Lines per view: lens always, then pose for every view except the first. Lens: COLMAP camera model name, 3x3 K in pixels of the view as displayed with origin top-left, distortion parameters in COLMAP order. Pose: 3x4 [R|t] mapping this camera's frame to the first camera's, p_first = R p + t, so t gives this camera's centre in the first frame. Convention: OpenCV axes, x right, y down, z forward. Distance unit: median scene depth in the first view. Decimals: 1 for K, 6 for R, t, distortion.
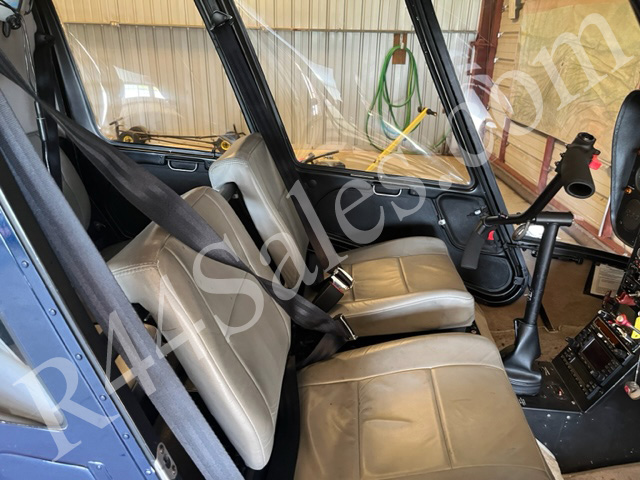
lens RADIAL K [[490.2, 0, 321.3], [0, 490.2, 239.0], [0, 0, 1]] dist [0.021487, -0.023583]
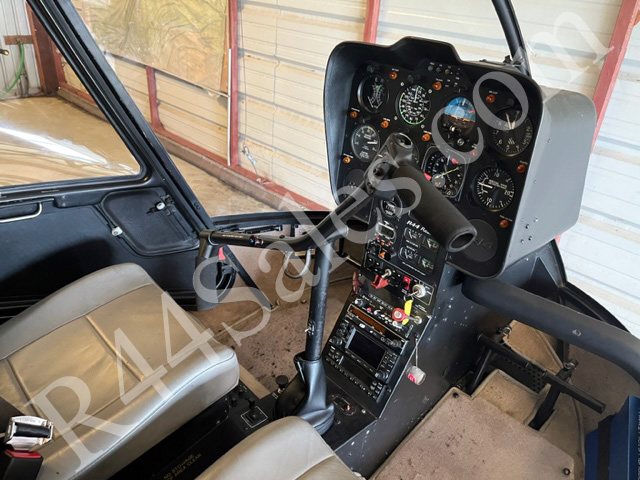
lens RADIAL K [[490.2, 0, 319.3], [0, 490.2, 239.5], [0, 0, 1]] dist [0.021487, -0.023583]
pose [[0.701410, -0.319324, 0.637226, -0.007523], [0.221415, 0.947413, 0.231048, -0.128672], [-0.677496, -0.020968, 0.735228, 0.285892]]
